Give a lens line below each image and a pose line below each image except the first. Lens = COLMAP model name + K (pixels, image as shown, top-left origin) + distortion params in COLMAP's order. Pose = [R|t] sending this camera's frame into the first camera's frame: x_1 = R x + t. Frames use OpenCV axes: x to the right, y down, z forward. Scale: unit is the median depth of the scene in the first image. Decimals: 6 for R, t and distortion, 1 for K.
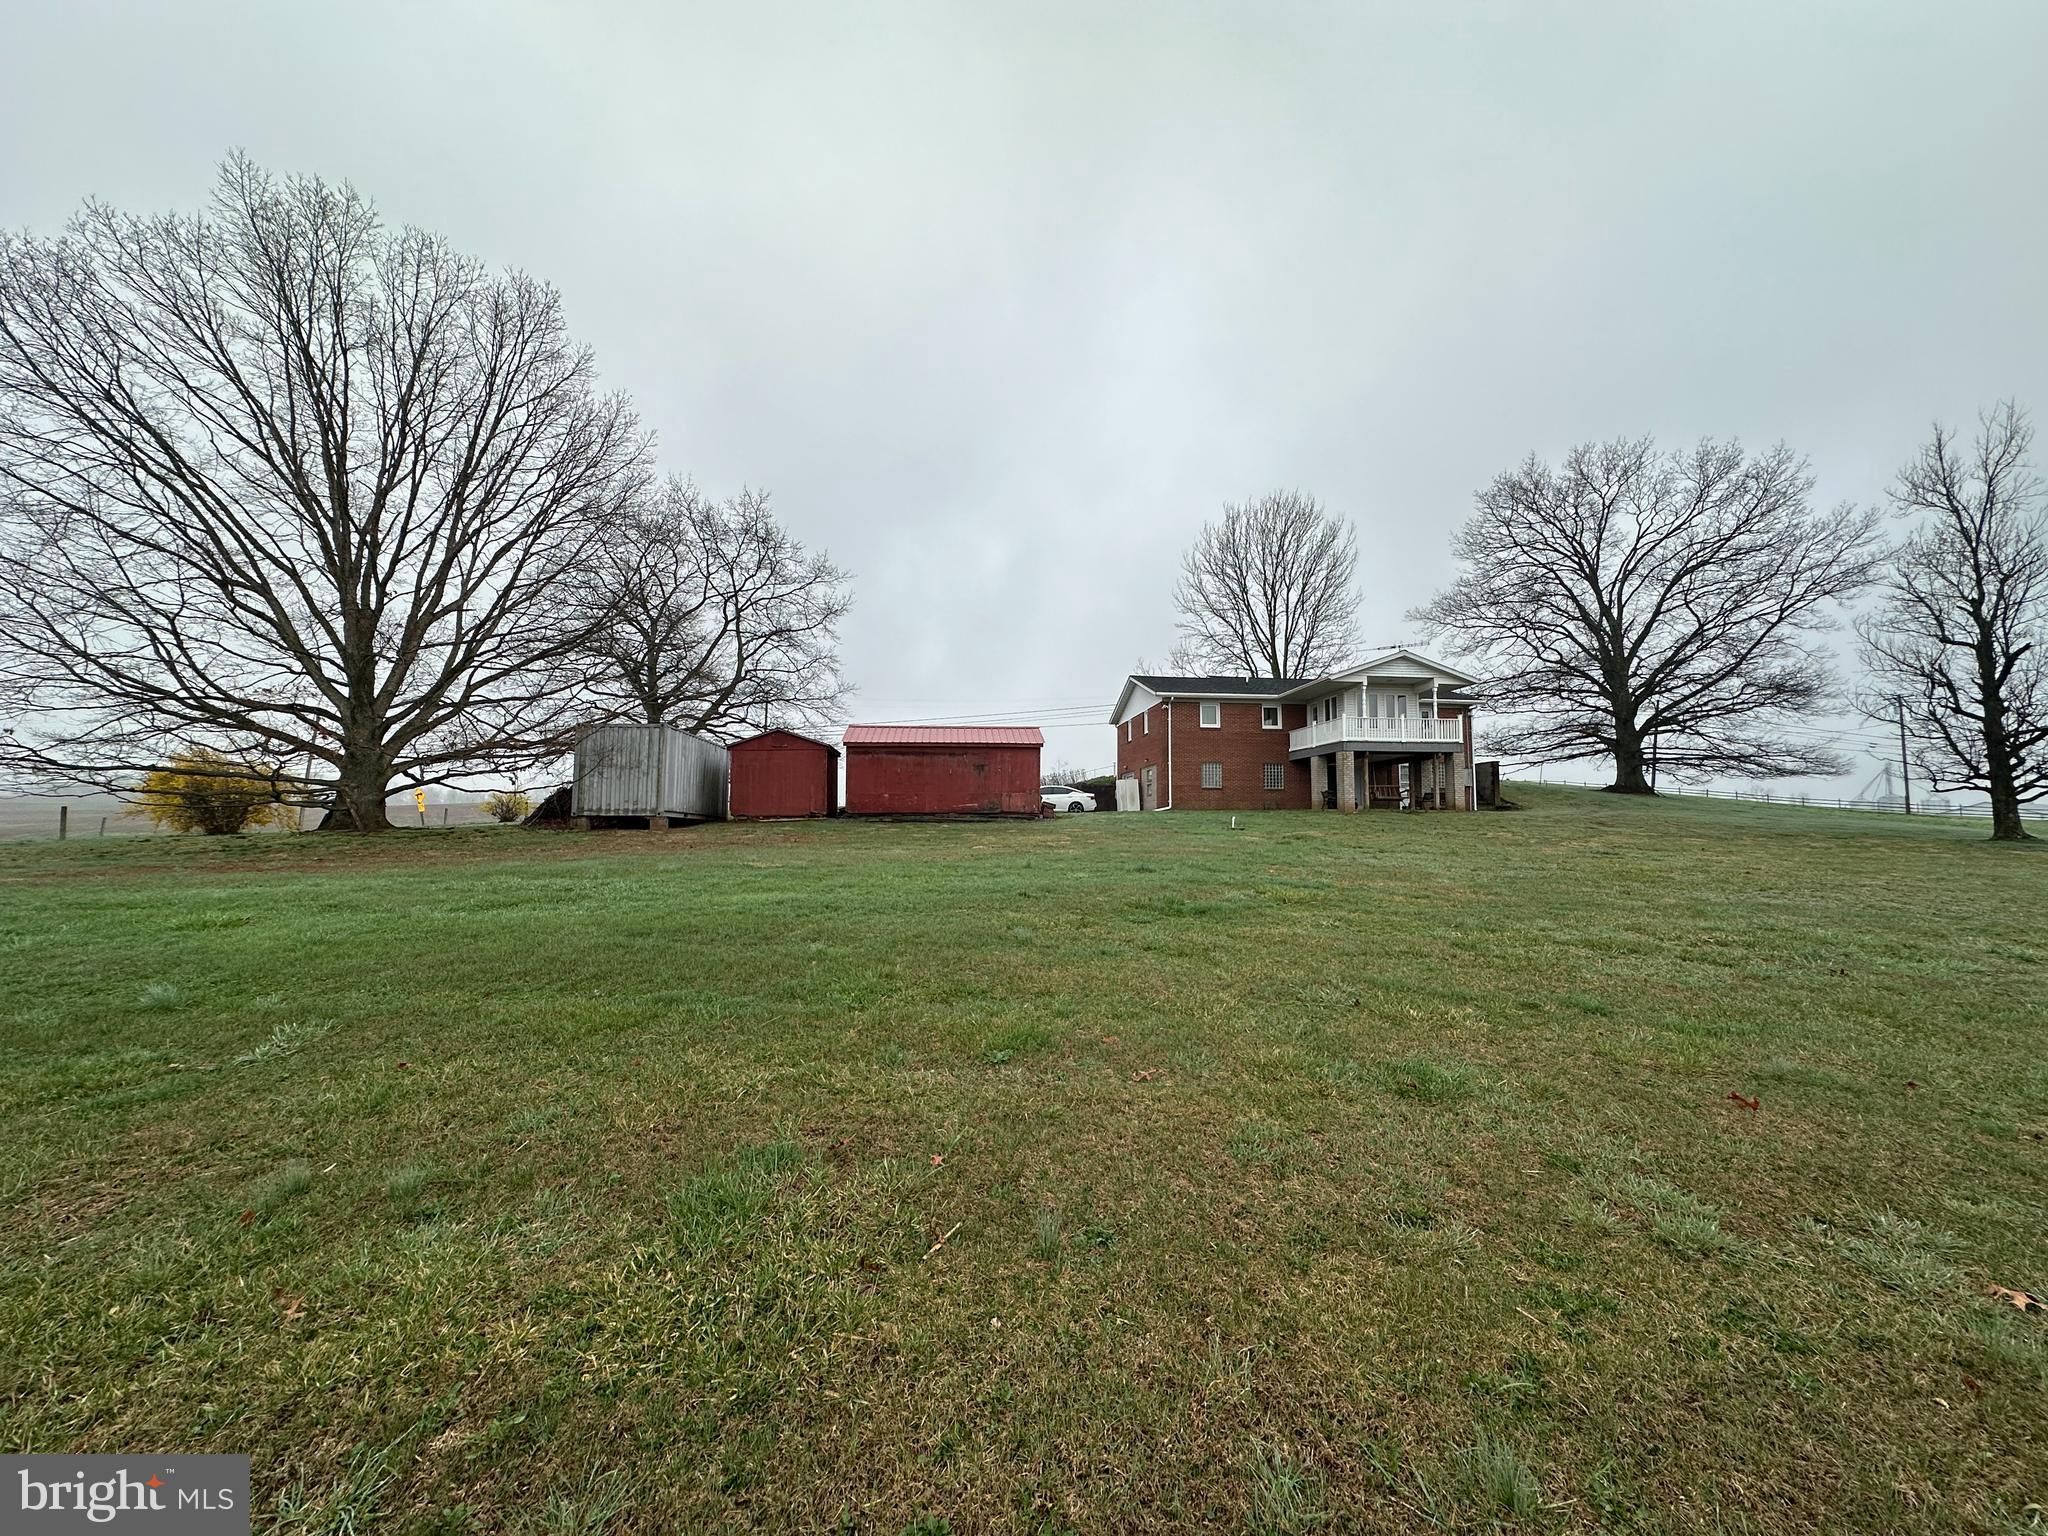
lens RADIAL K [[811.9, 0, 1022.3], [0, 811.9, 770.4], [0, 0, 1]] dist [-0.003123, 0.000611]
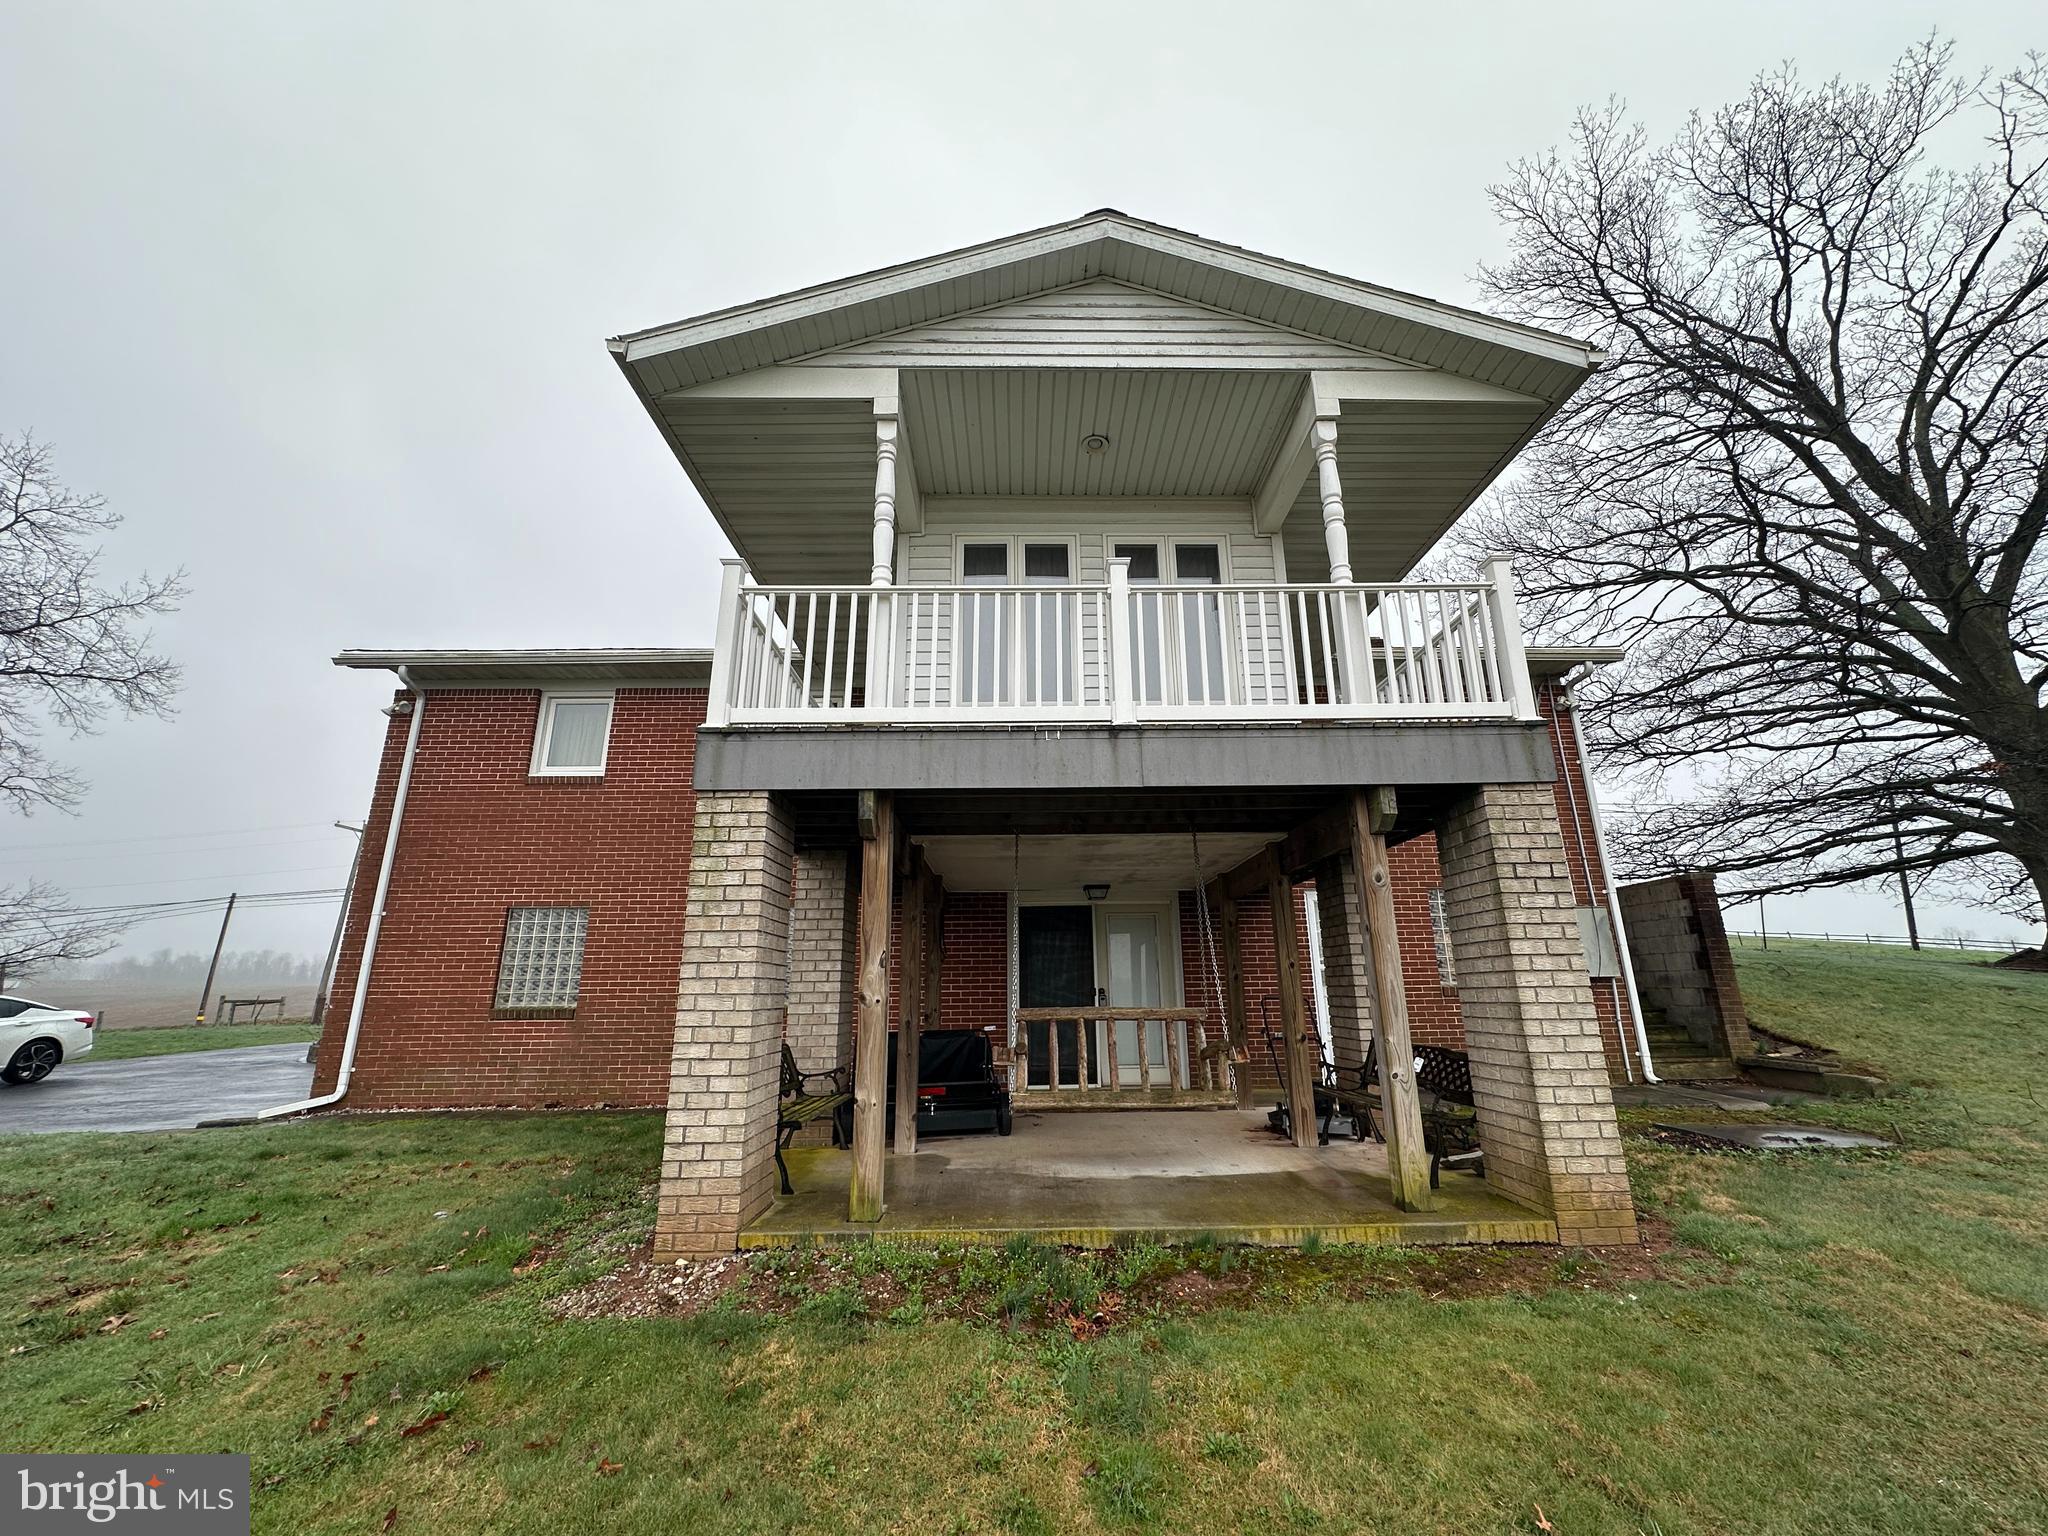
lens RADIAL K [[811.9, 0, 1025.3], [0, 811.9, 763.6], [0, 0, 1]] dist [-0.003123, 0.000611]
pose [[0.995358, -0.042902, -0.086153, 0.459150], [0.024757, 0.979160, -0.201576, 0.001433], [0.093005, 0.198507, 0.975677, 0.840815]]
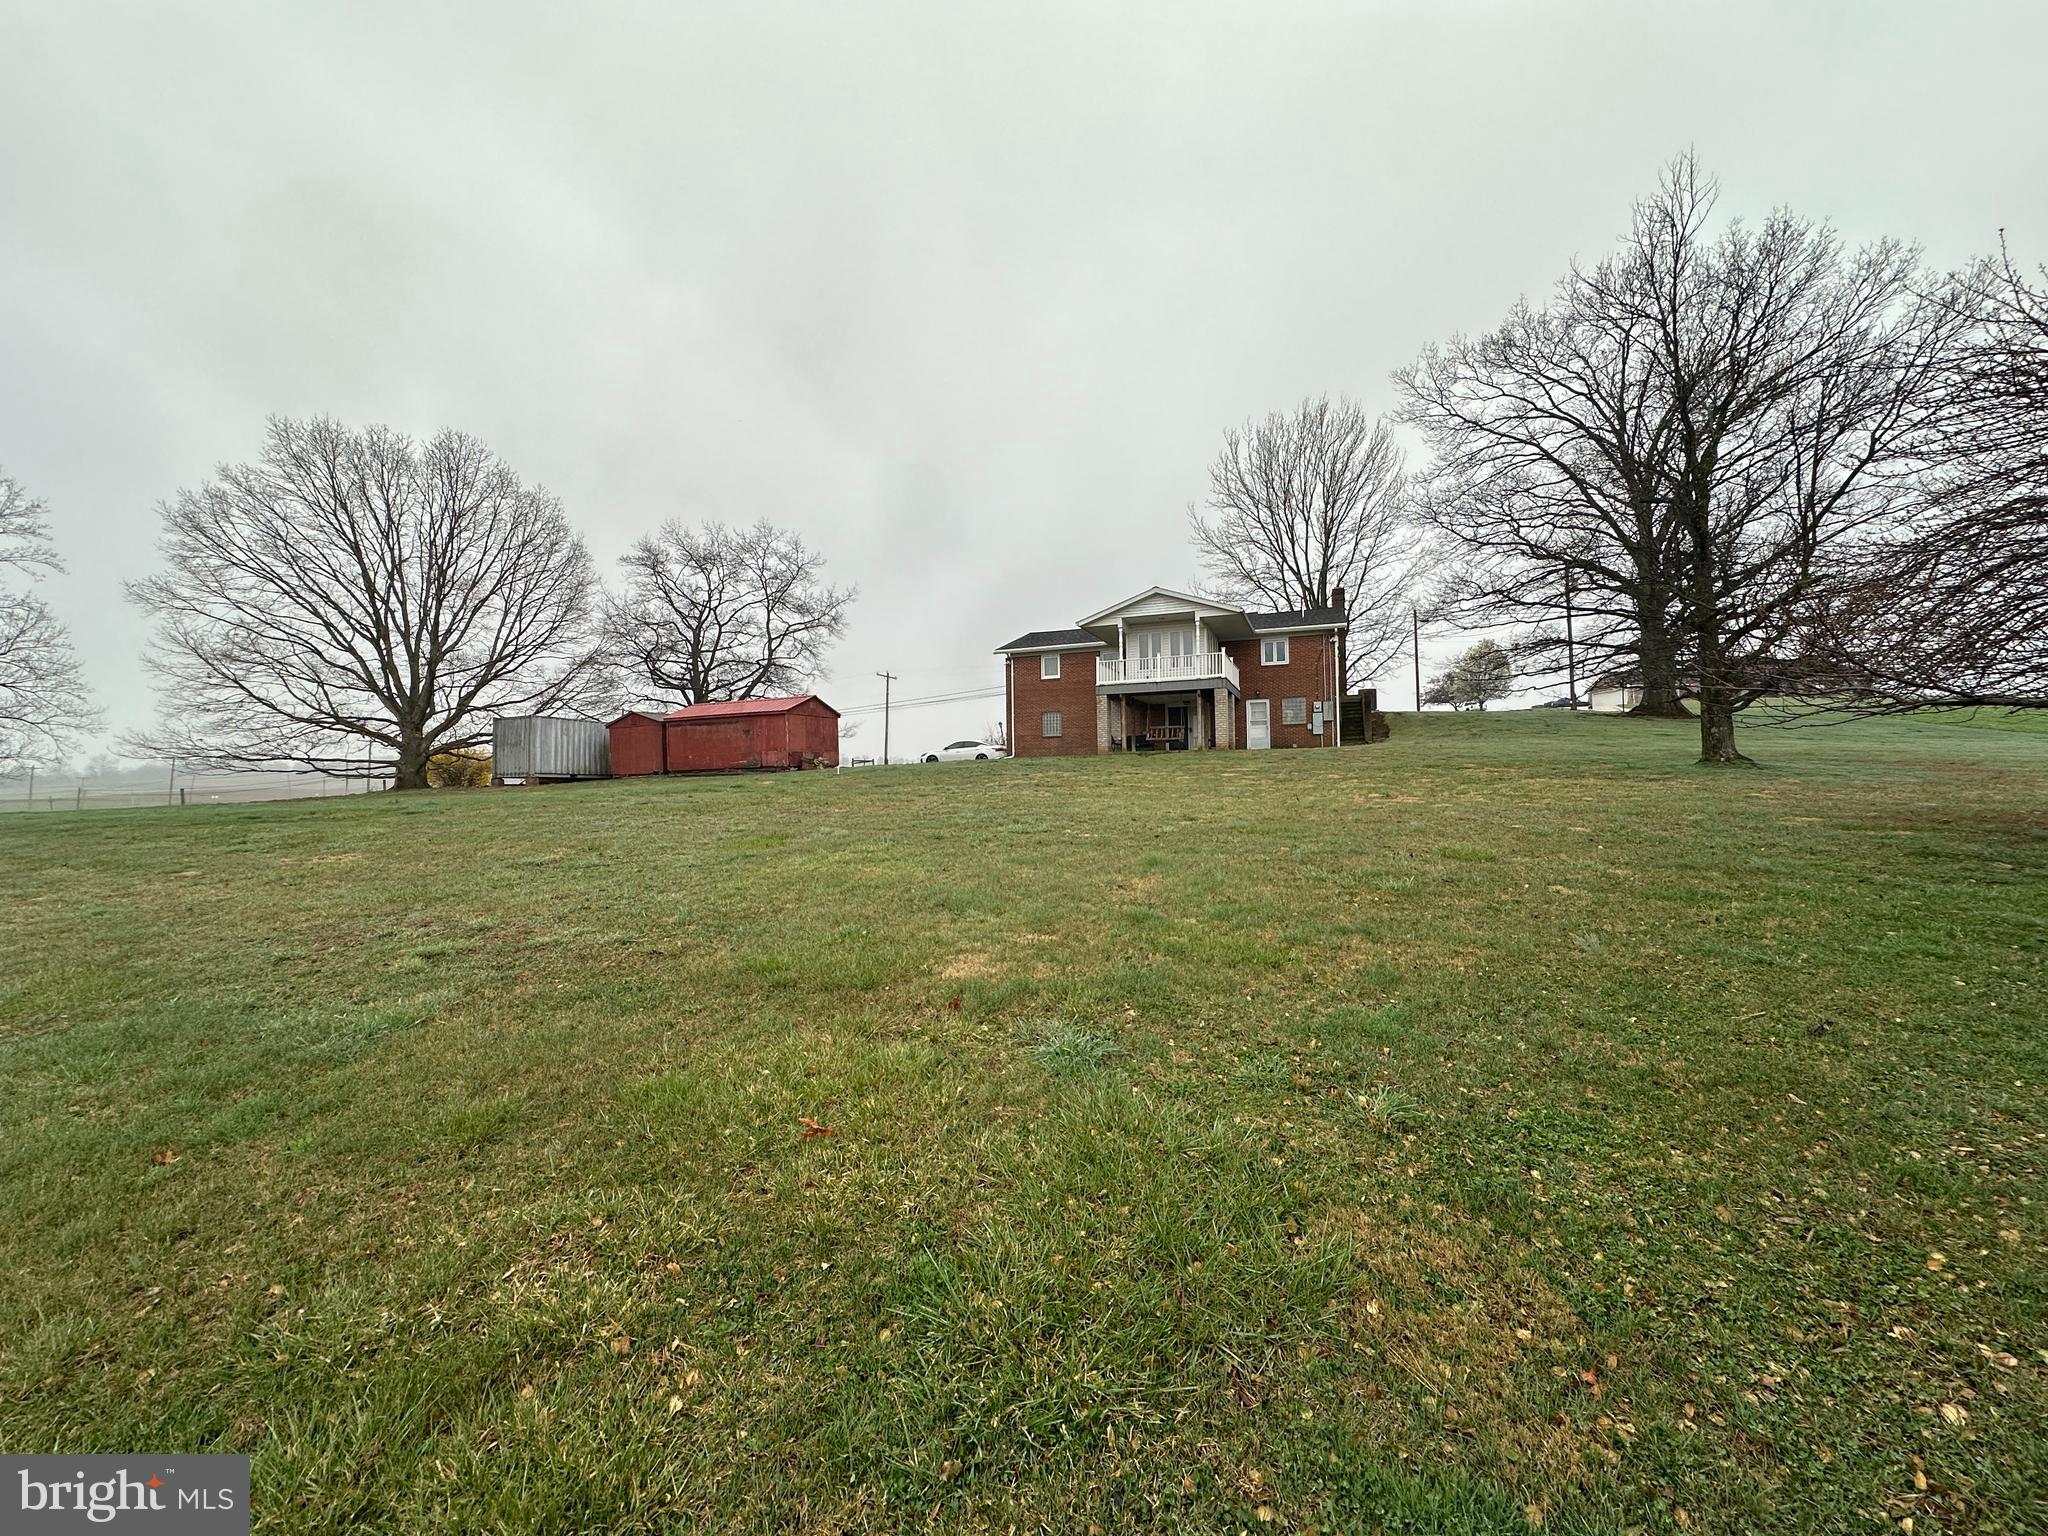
lens RADIAL K [[811.9, 0, 1023.1], [0, 811.9, 763.1], [0, 0, 1]] dist [-0.003123, 0.000611]
pose [[0.890338, -0.029978, -0.454313, 0.754730], [0.052669, 0.997913, 0.037368, 0.016915], [0.452244, -0.057198, 0.890058, 0.054661]]
